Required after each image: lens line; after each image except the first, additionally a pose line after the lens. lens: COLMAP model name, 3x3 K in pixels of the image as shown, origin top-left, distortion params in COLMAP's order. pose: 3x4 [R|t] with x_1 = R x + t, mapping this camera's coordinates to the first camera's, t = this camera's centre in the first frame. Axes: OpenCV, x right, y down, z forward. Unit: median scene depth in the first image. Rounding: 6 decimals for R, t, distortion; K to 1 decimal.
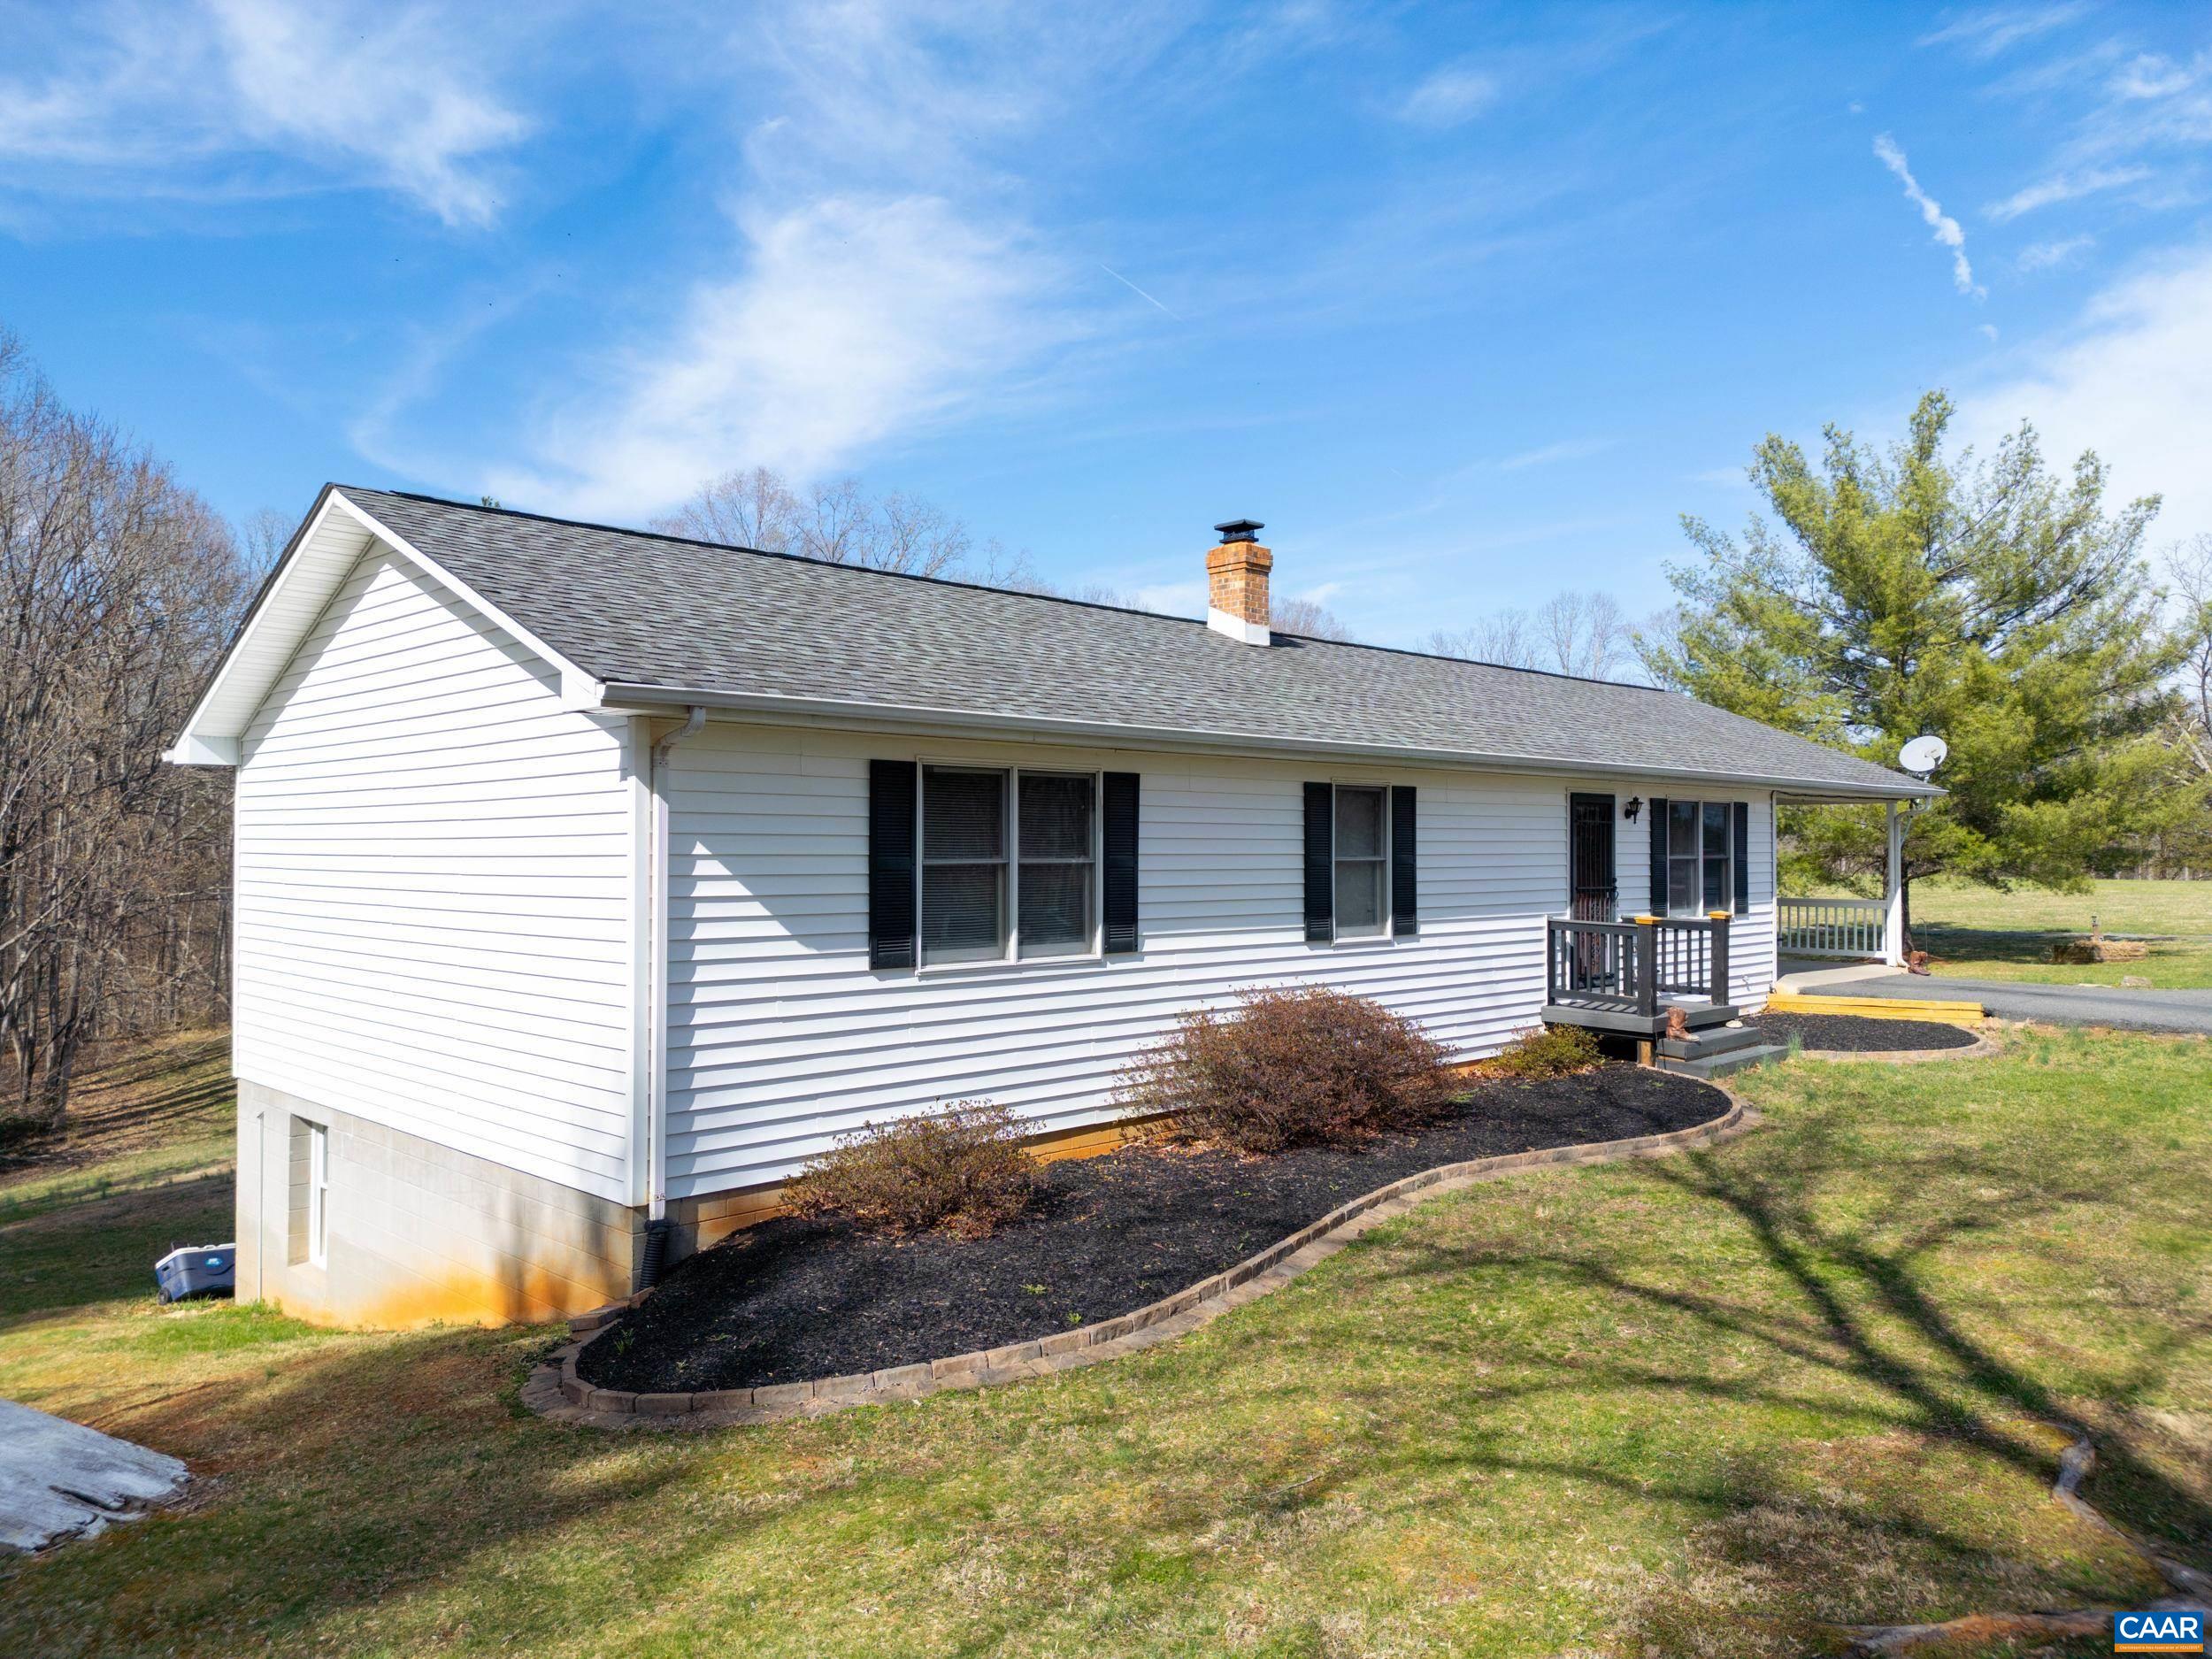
lens RADIAL K [[1540.5, 0, 1106.0], [0, 1540.5, 829.5], [0, 0, 1]] dist [0.092800, -0.092522]
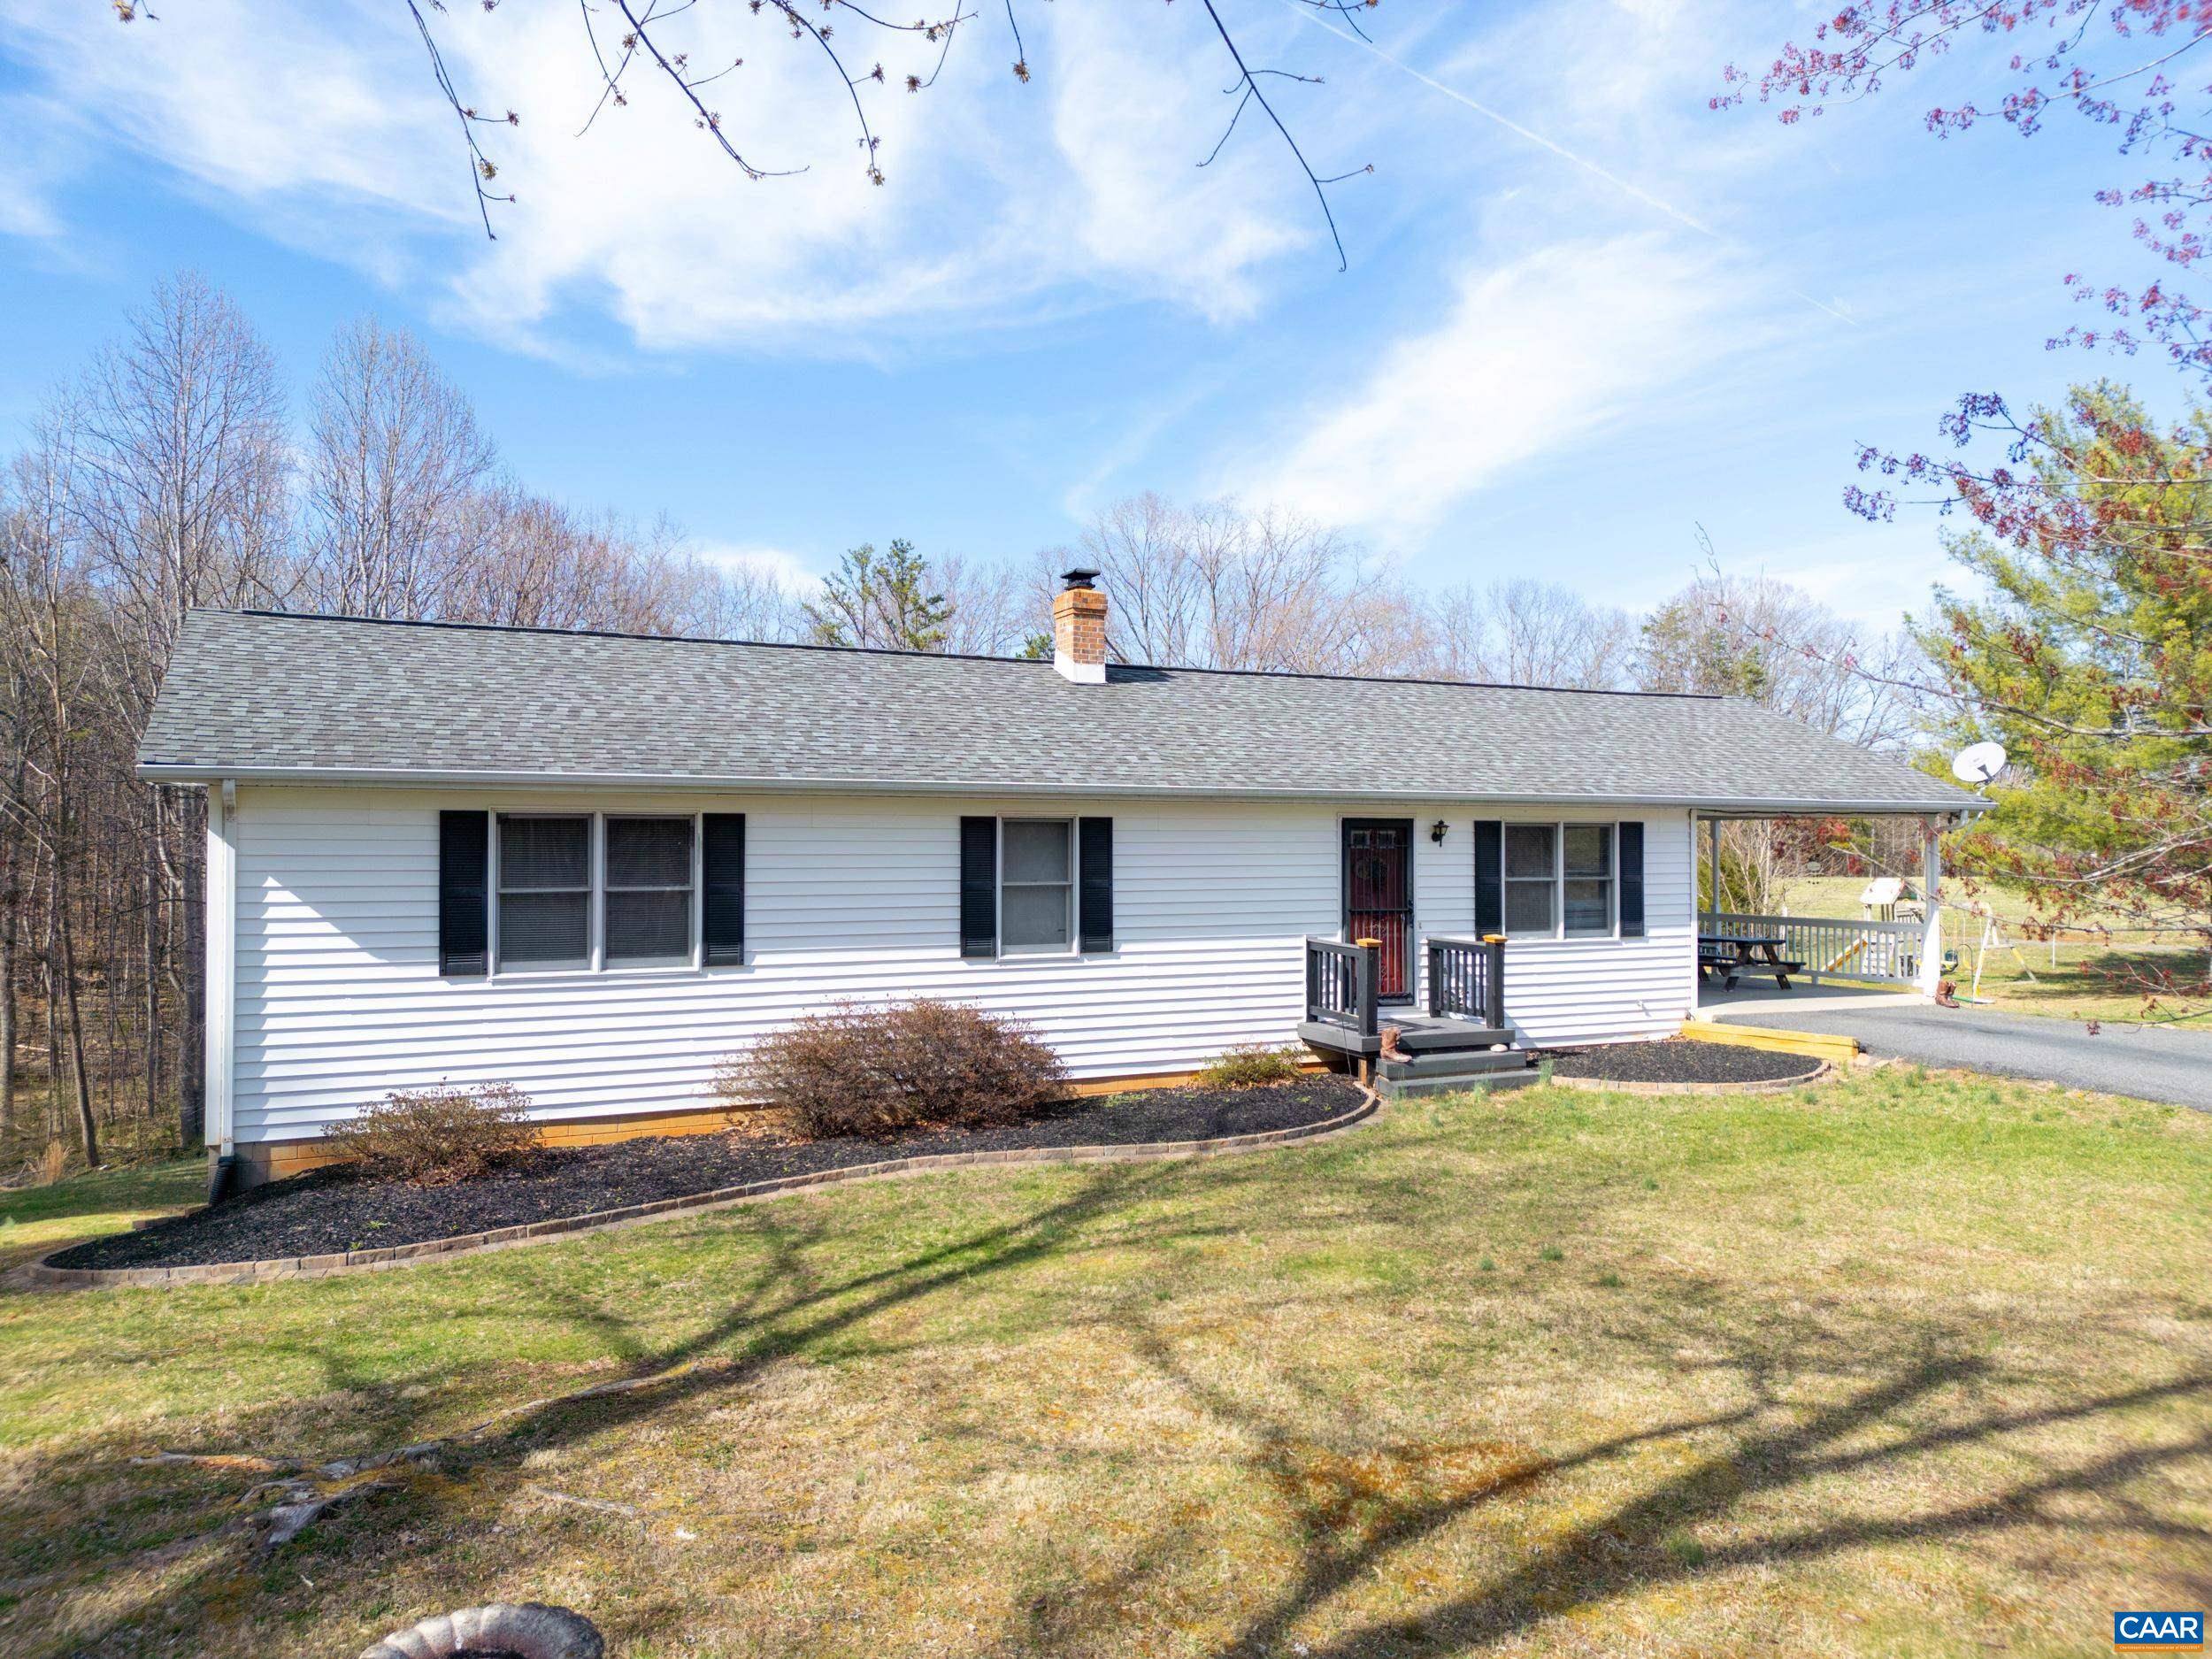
lens RADIAL K [[1540.5, 0, 1106.0], [0, 1540.5, 829.5], [0, 0, 1]] dist [0.092800, -0.092522]
pose [[0.948476, -0.004648, -0.316814, 0.658595], [0.004560, 0.999989, -0.001018, -0.021956], [0.316816, -0.000479, 0.948487, -0.036896]]
